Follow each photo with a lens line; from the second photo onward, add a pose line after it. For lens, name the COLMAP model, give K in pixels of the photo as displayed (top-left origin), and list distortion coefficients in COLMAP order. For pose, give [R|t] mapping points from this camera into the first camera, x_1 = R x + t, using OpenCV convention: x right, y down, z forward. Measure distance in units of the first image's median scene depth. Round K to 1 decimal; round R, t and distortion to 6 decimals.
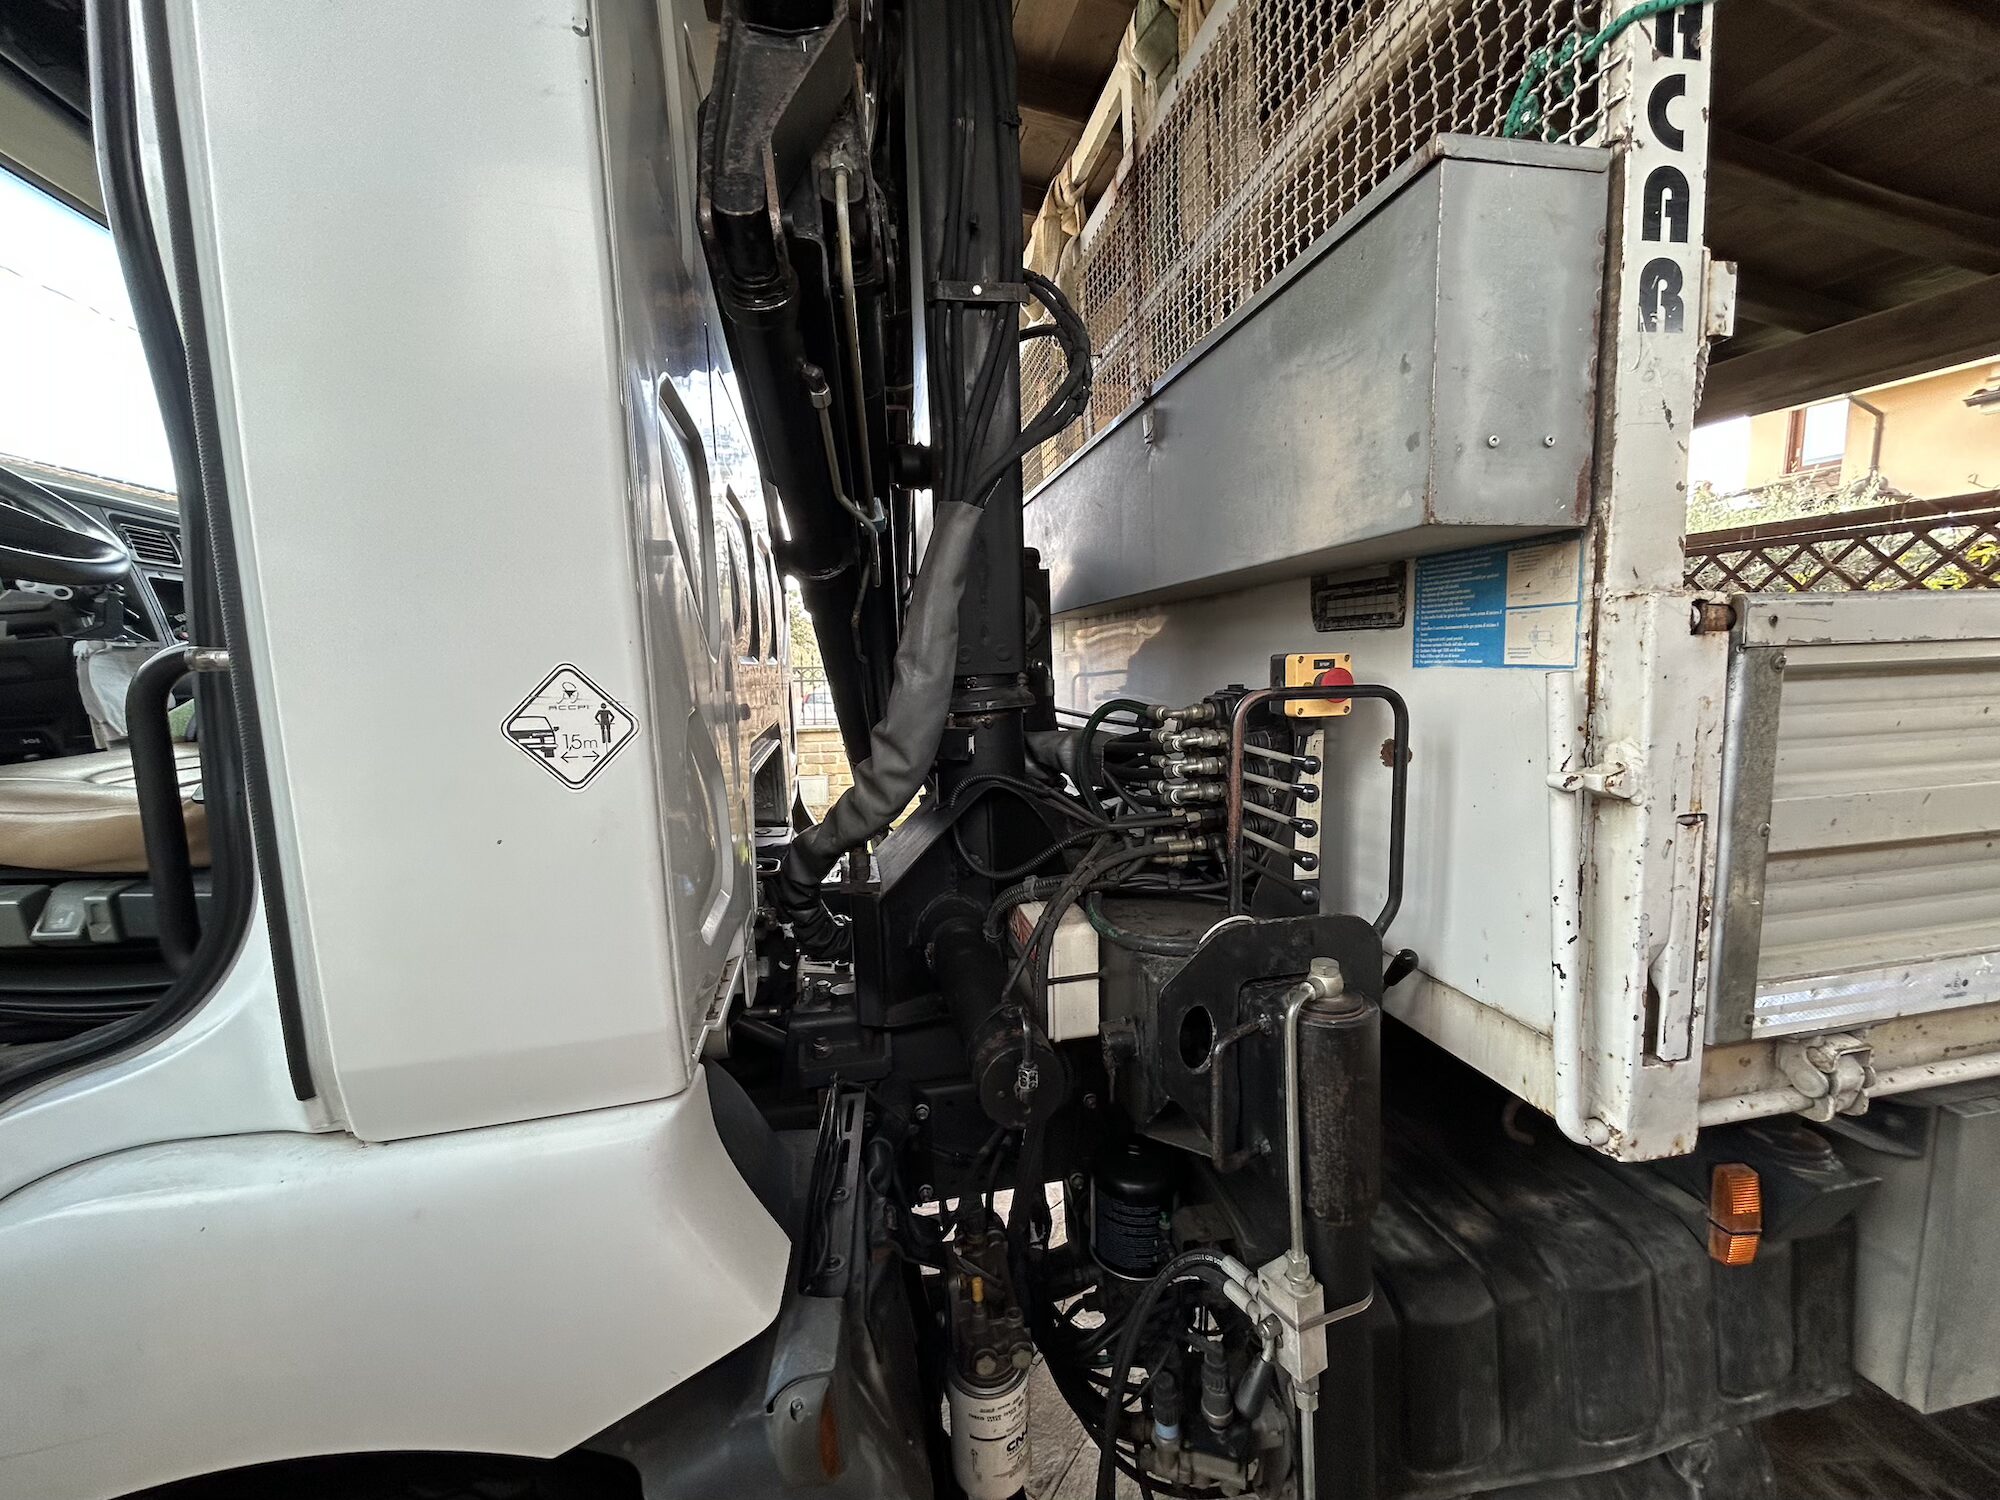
lens RADIAL K [[803.9, 0, 998.9], [0, 803.9, 748.9], [0, 0, 1]] dist [-0.000945, -0.000063]
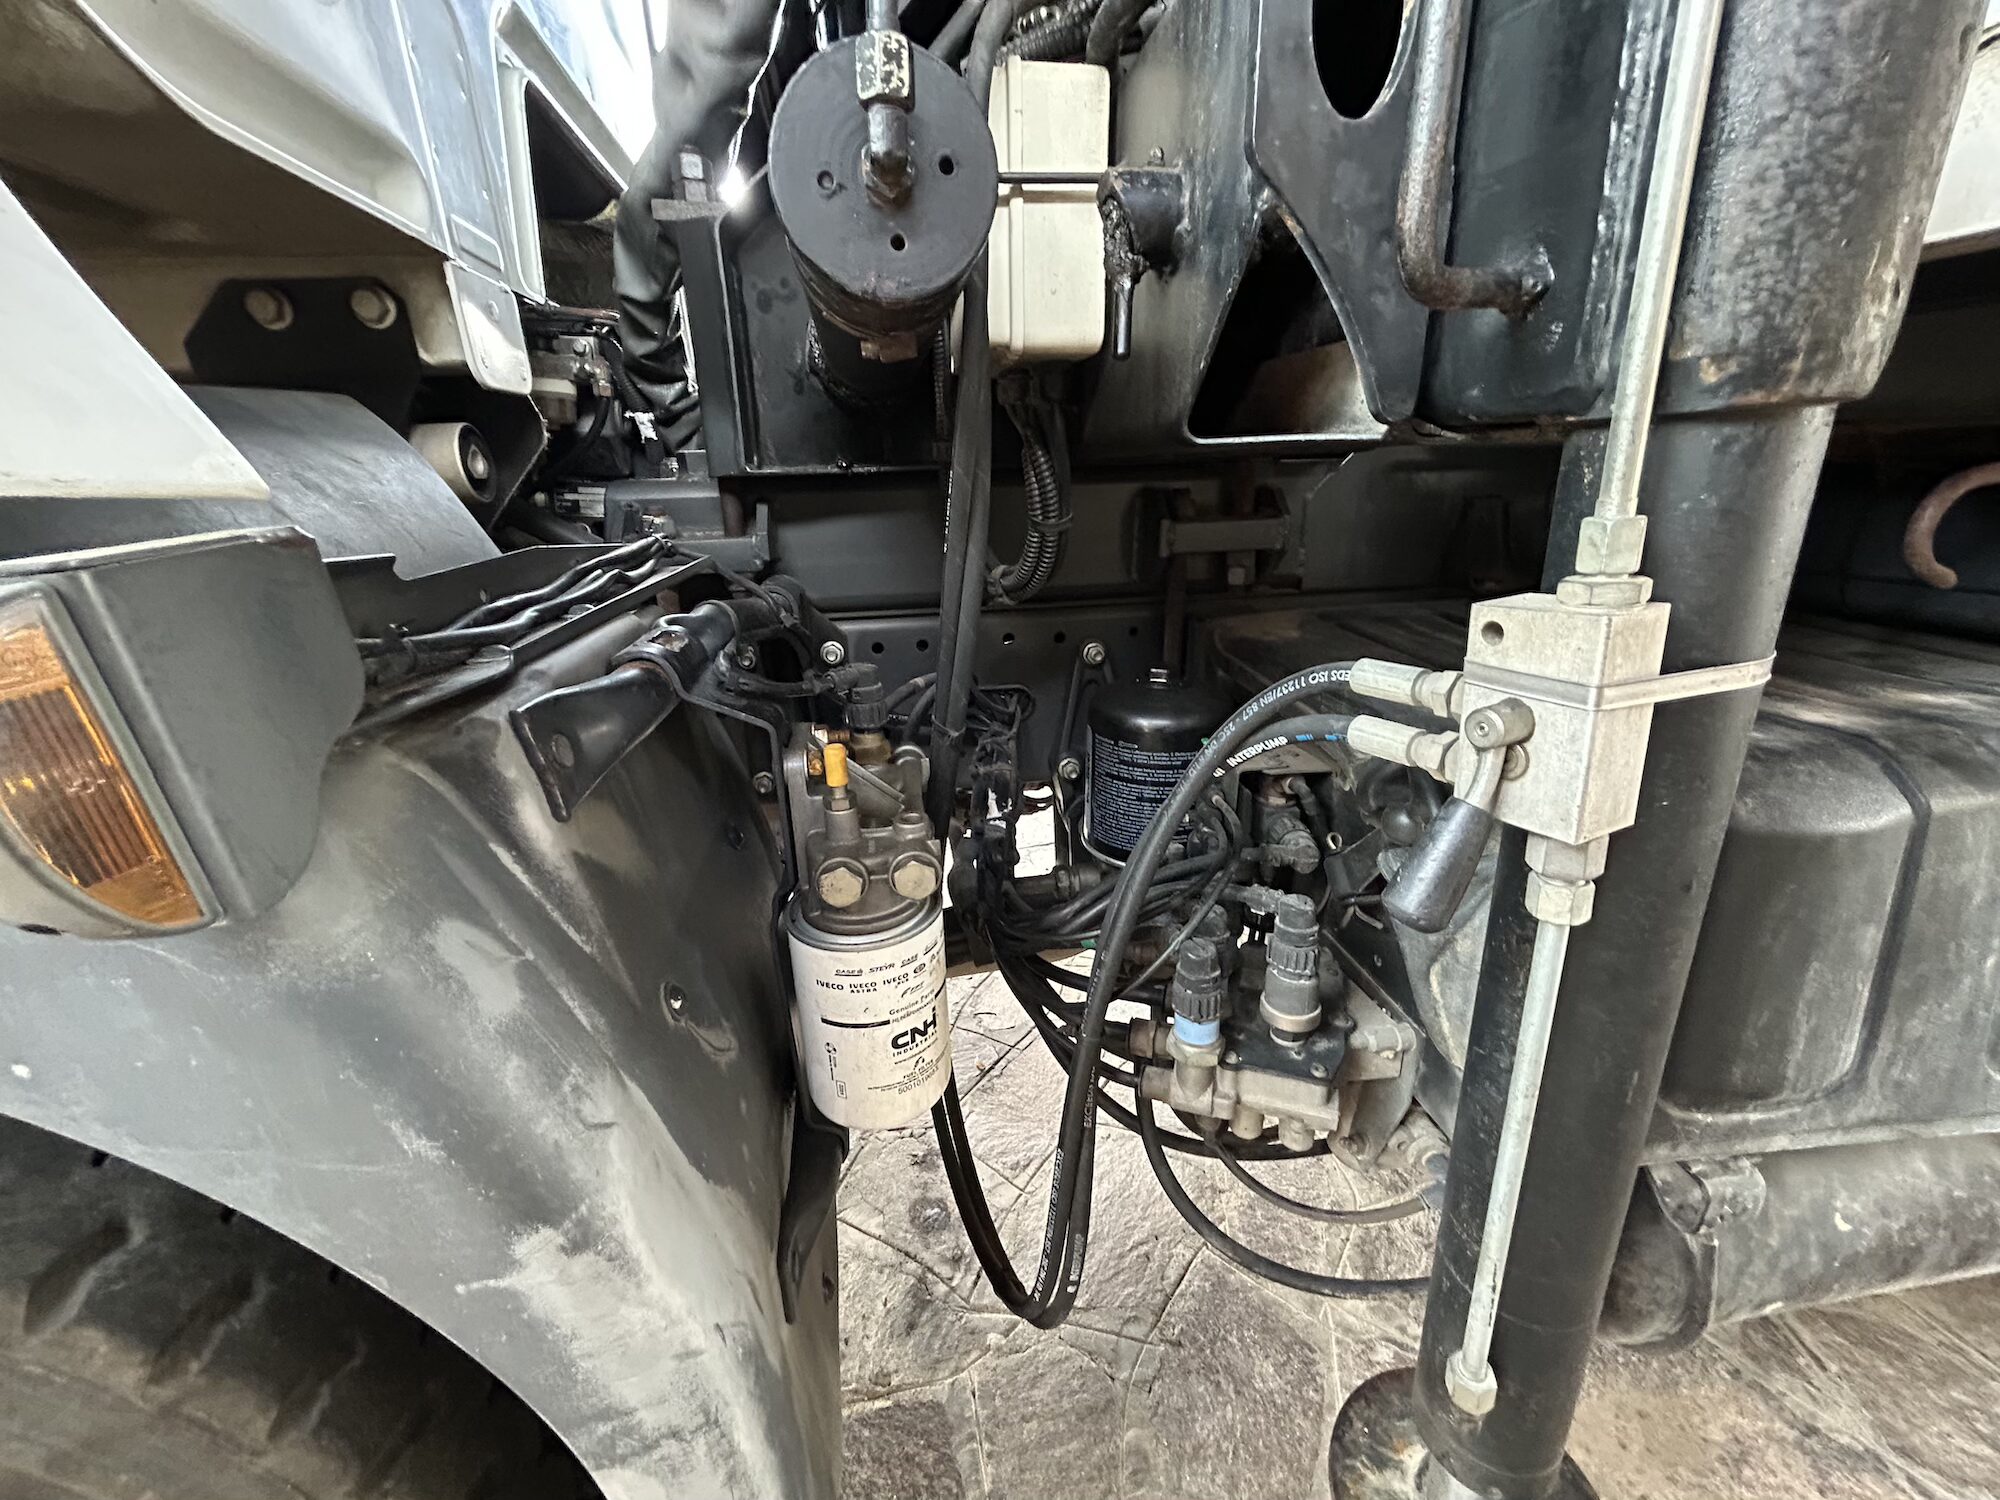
lens RADIAL K [[806.1, 0, 1005.0], [0, 806.1, 749.6], [0, 0, 1]] dist [0.008097, -0.004152]
pose [[0.999238, 0.021372, -0.032647, 0.115077], [-0.013459, 0.974096, 0.225733, 0.660522], [0.036626, -0.225121, 0.973642, 0.621530]]
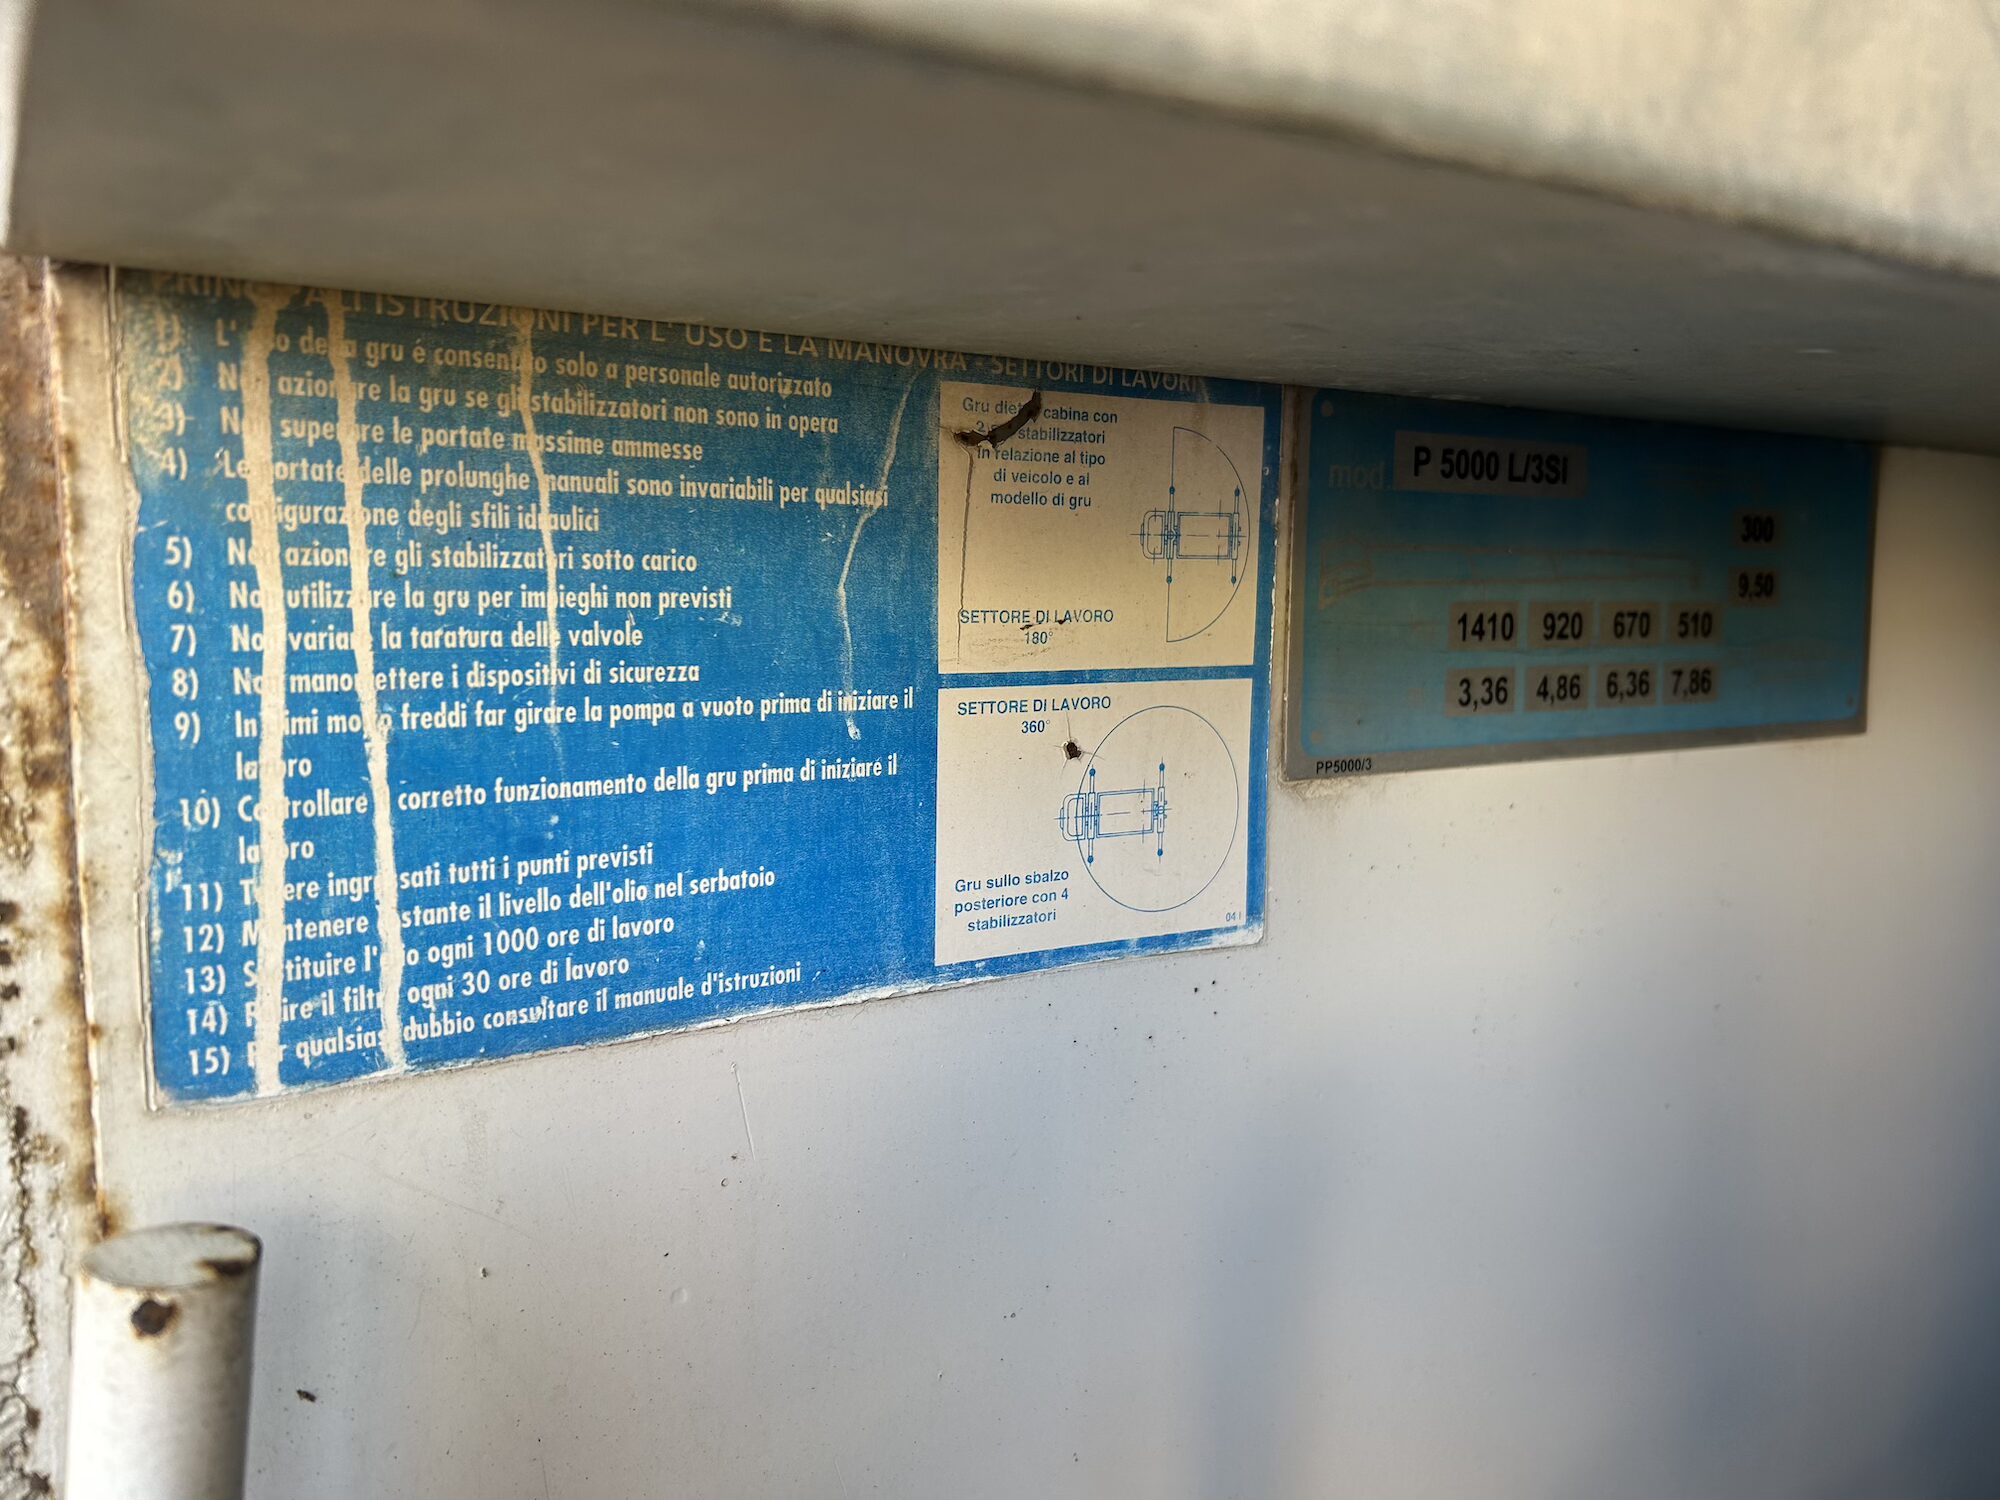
lens RADIAL K [[1514.3, 0, 997.2], [0, 1514.3, 755.3], [0, 0, 1]] dist [0.034157, -0.033220]
pose [[-0.340815, -0.074166, 0.937201, 0.303127], [0.111207, 0.986704, 0.118524, -0.211614], [-0.933530, 0.144618, -0.328035, 1.177720]]
